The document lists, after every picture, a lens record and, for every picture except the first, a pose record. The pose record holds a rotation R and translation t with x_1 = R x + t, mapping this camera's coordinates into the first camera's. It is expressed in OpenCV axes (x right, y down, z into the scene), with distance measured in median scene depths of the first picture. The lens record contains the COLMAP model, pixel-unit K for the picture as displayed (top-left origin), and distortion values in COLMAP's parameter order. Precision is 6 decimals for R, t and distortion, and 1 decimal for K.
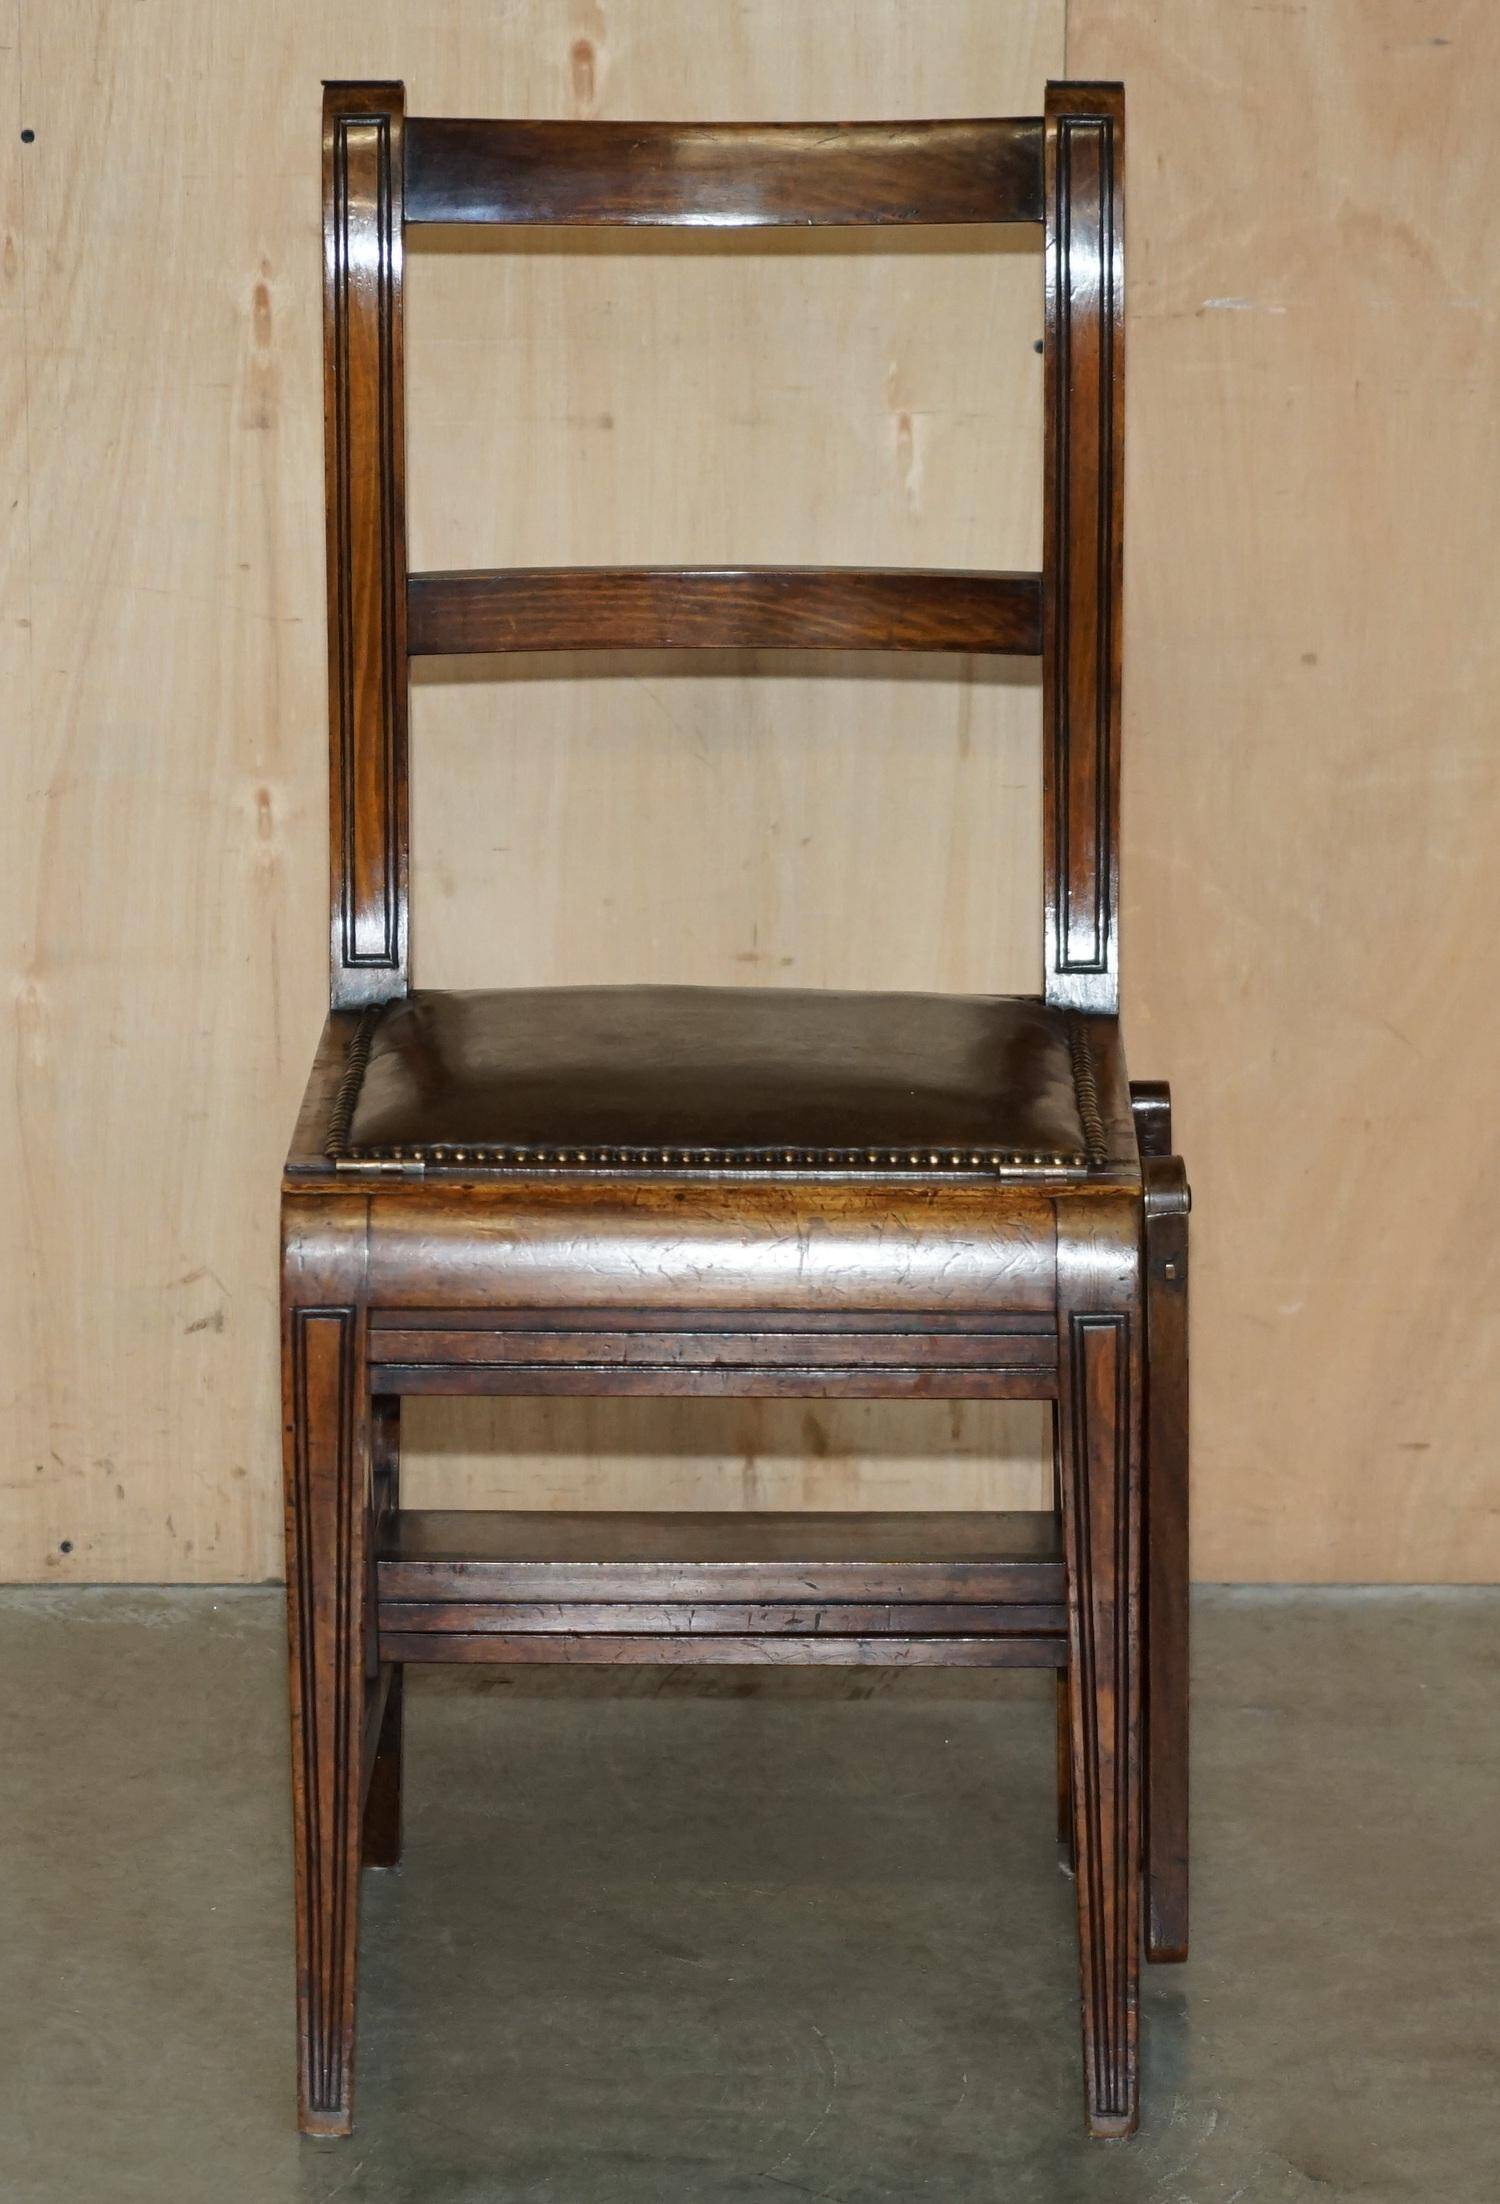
lens RADIAL K [[7177.9, 0, 601.2], [0, 7177.9, 1163.8], [0, 0, 1]] dist [-0.000690, 0.000000]
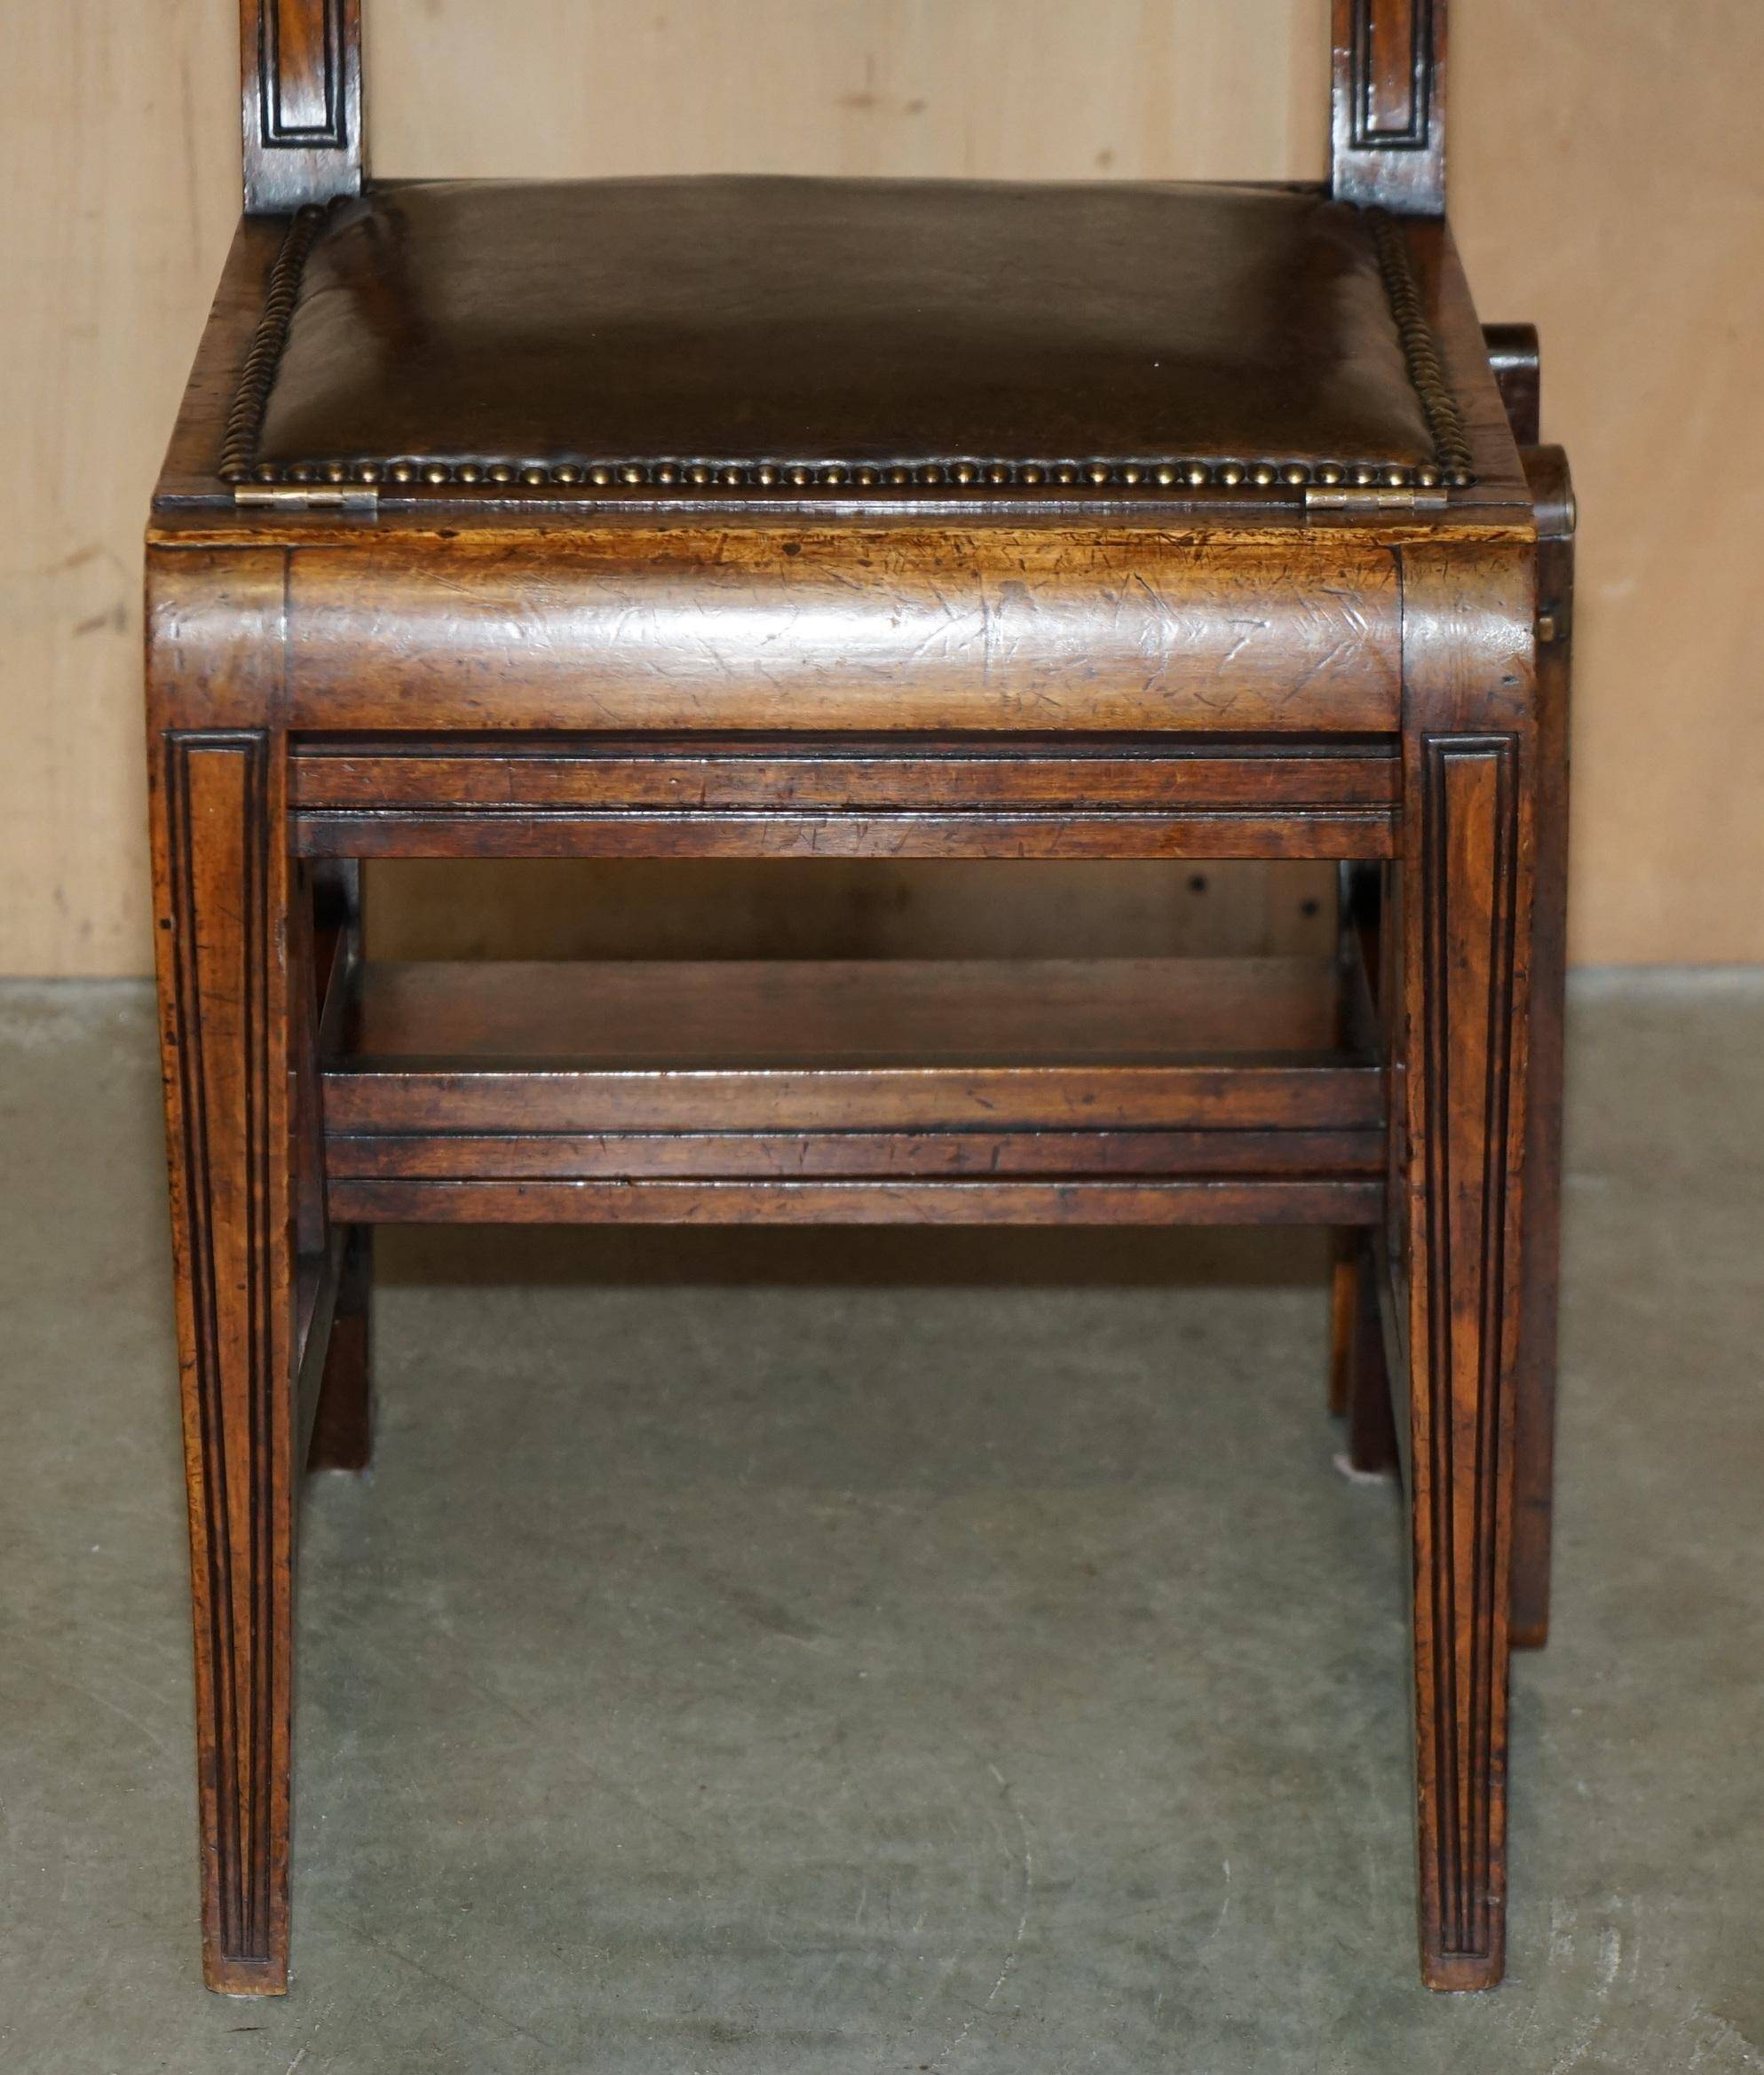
lens RADIAL K [[6663.7, 0, 736.5], [0, 6663.7, 1085.6], [0, 0, 1]] dist [-0.008564, 0.000000]
pose [[0.999863, -0.008466, 0.014229, -0.002063], [0.006454, 0.990700, 0.135912, -0.025001], [-0.015248, -0.135801, 0.990619, 0.386645]]
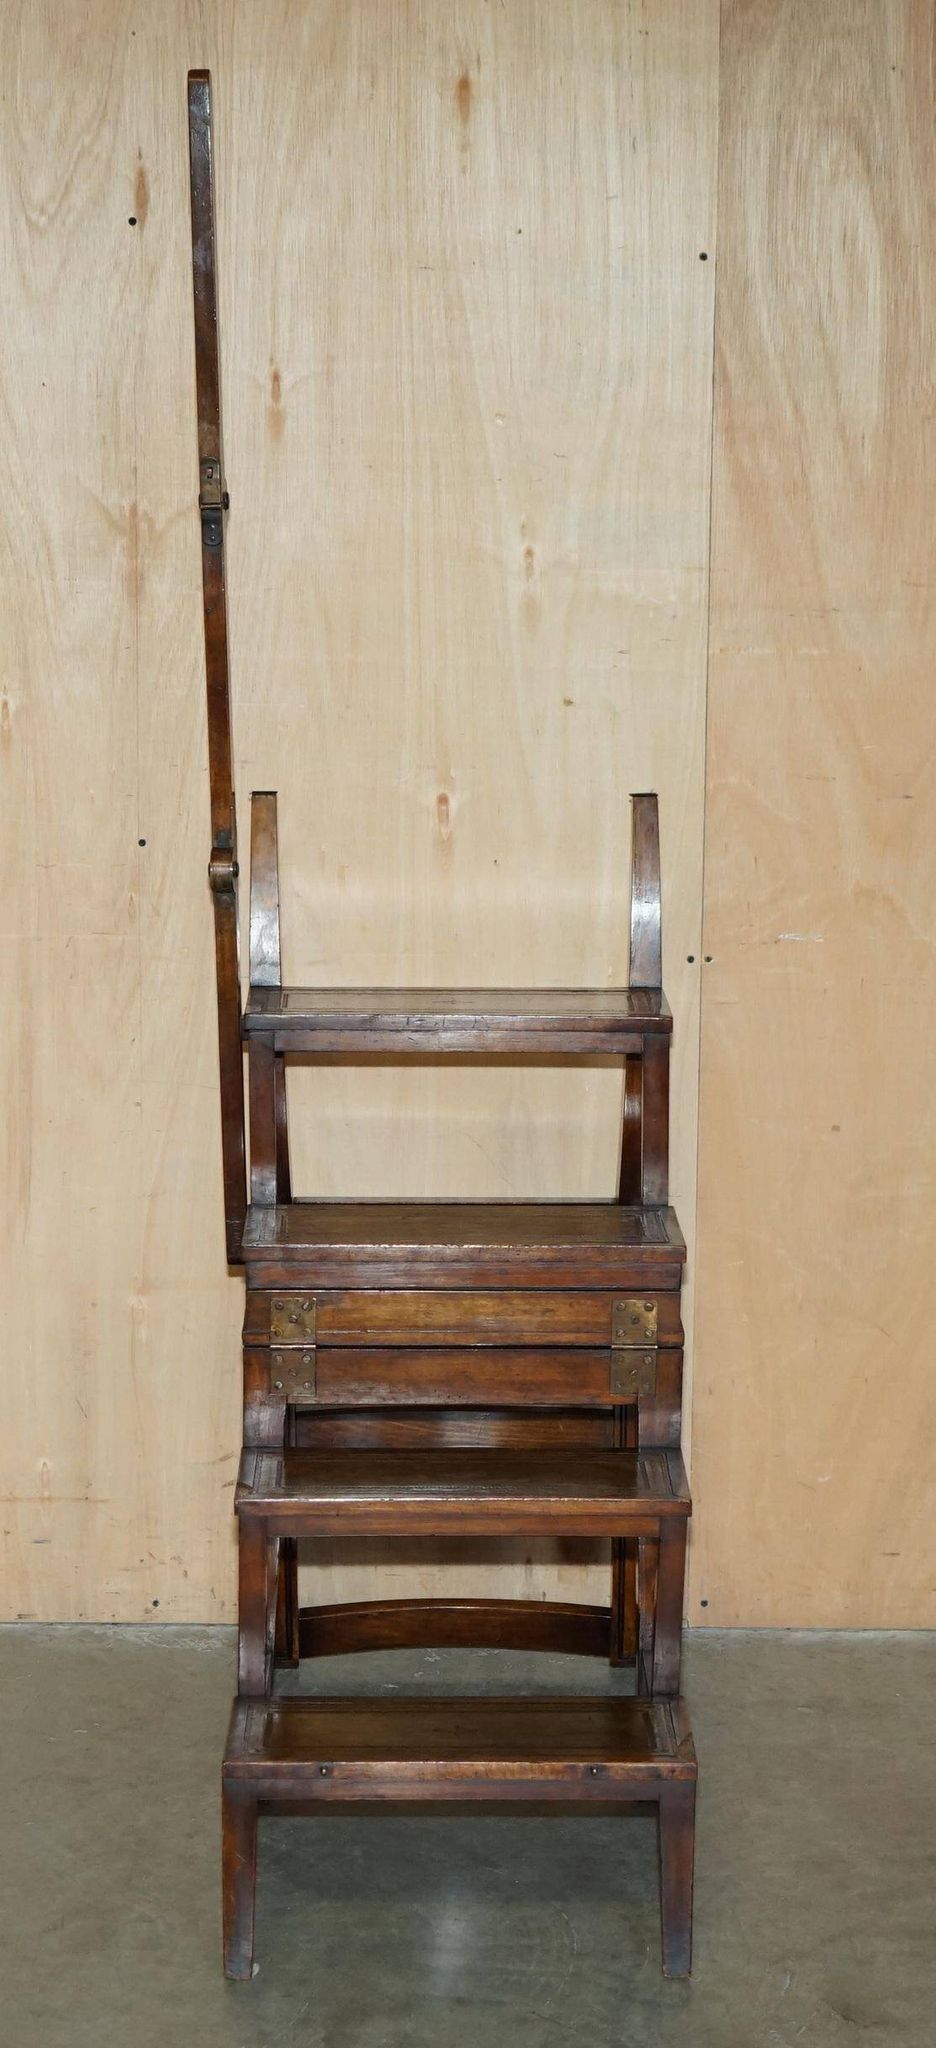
lens RADIAL K [[3514.1, 0, 430.5], [0, 3514.1, 1053.0], [0, 0, 1]] dist [-0.005765, 0.000000]
pose [[0.999945, 0.007069, -0.007740, 0.001856], [-0.007503, 0.998313, -0.057567, -0.041570], [0.007320, 0.057621, 0.998312, 0.111645]]
